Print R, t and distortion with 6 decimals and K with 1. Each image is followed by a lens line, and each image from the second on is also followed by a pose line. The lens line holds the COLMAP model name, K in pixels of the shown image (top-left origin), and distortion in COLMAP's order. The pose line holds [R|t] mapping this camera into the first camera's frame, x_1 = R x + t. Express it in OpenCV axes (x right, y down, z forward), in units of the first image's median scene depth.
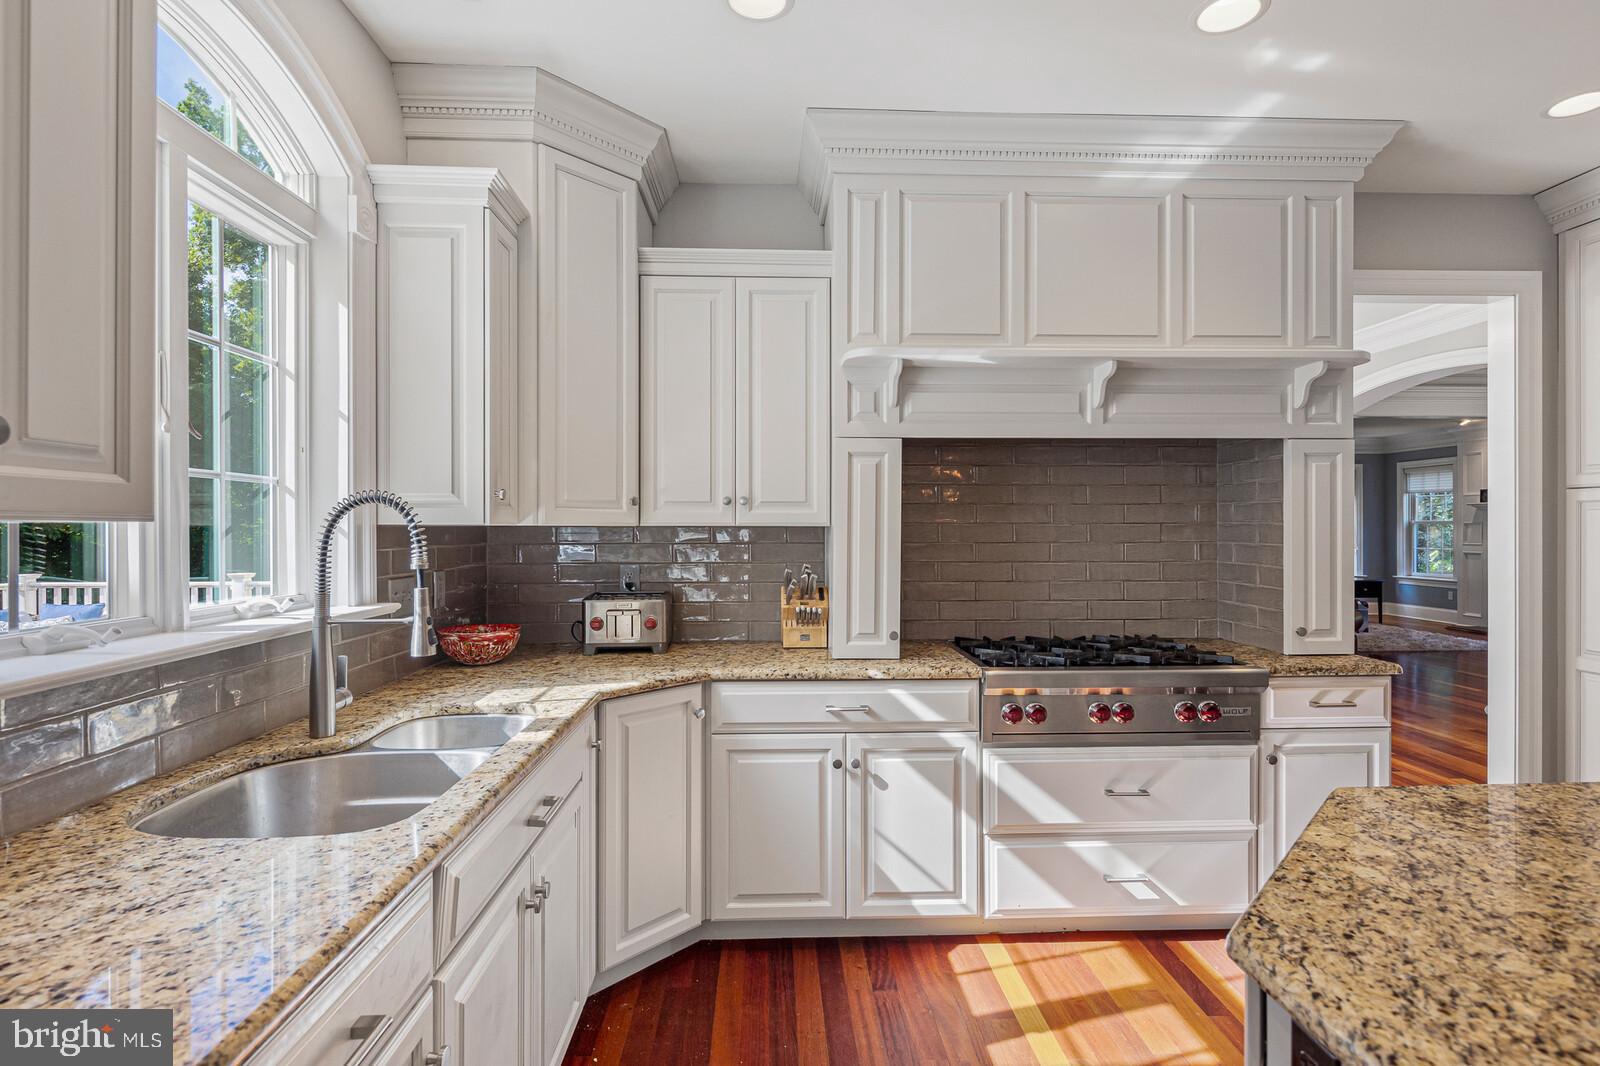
lens RADIAL K [[772.3, 0, 796.3], [0, 772.3, 532.1], [0, 0, 1]] dist [0.000402, -0.002735]
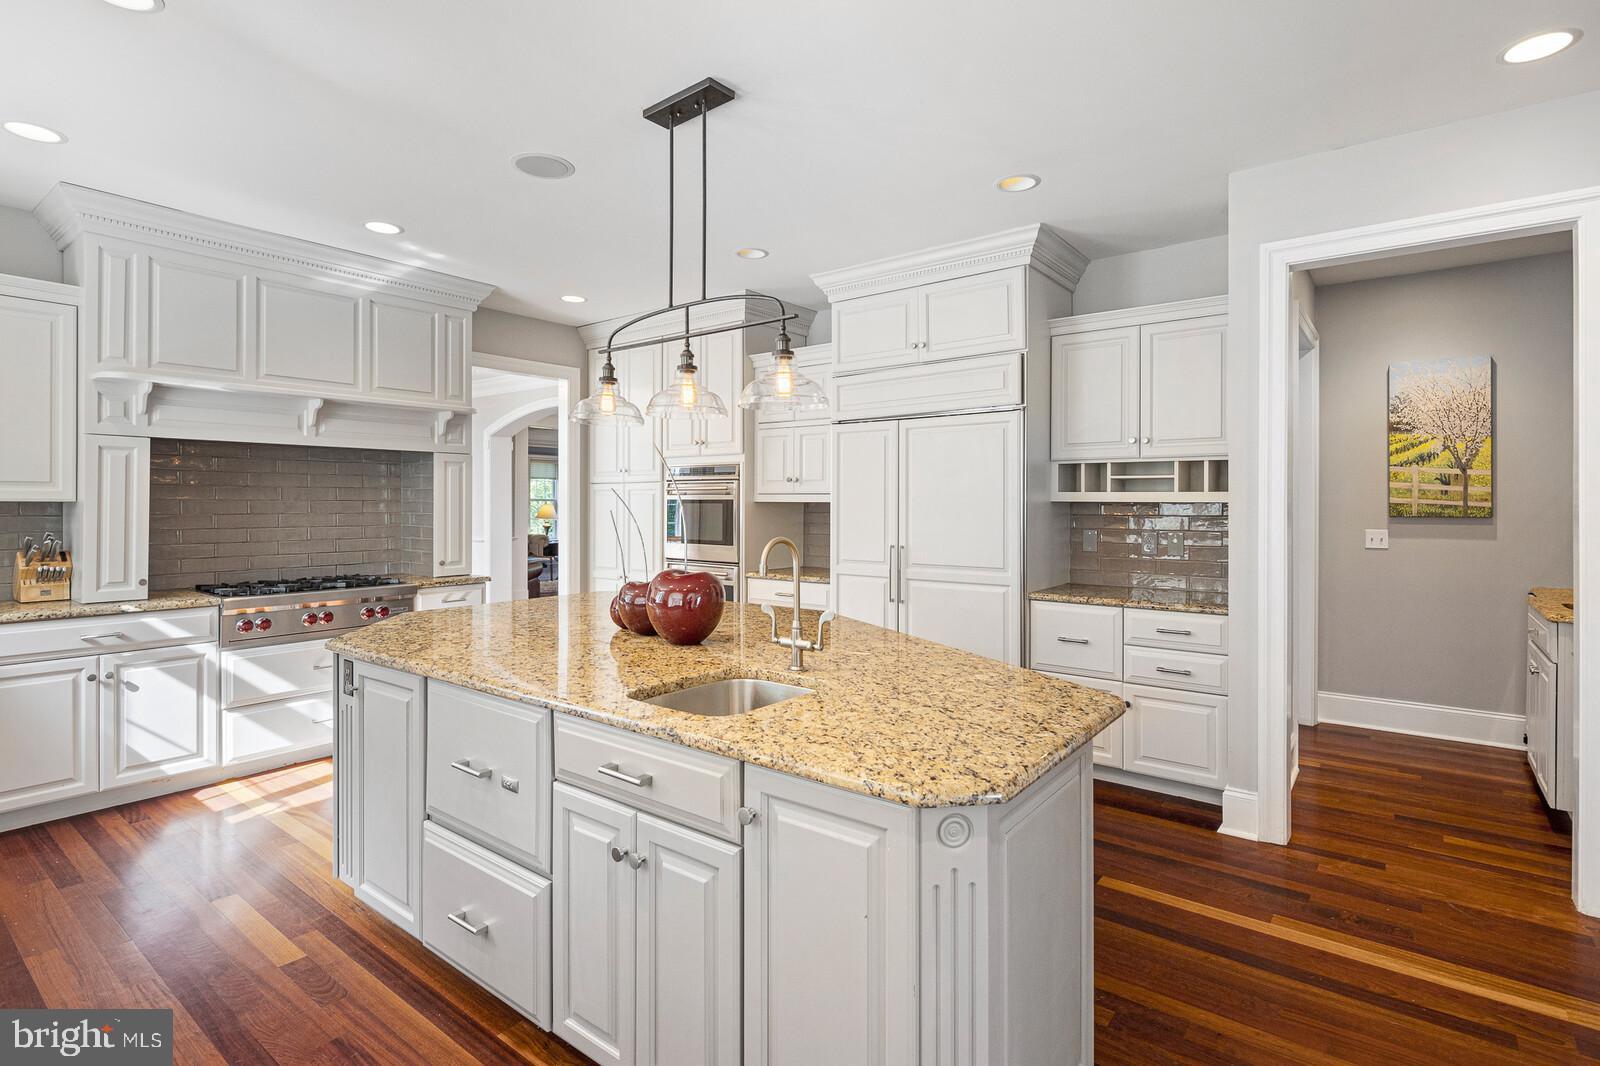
lens RADIAL K [[772.3, 0, 803.3], [0, 772.3, 502.9], [0, 0, 1]] dist [0.000402, -0.002735]
pose [[0.631703, 0.003027, 0.775205, -0.192659], [0.000783, 0.999989, -0.004542, 0.001024], [-0.775210, 0.003476, 0.631694, -0.764940]]
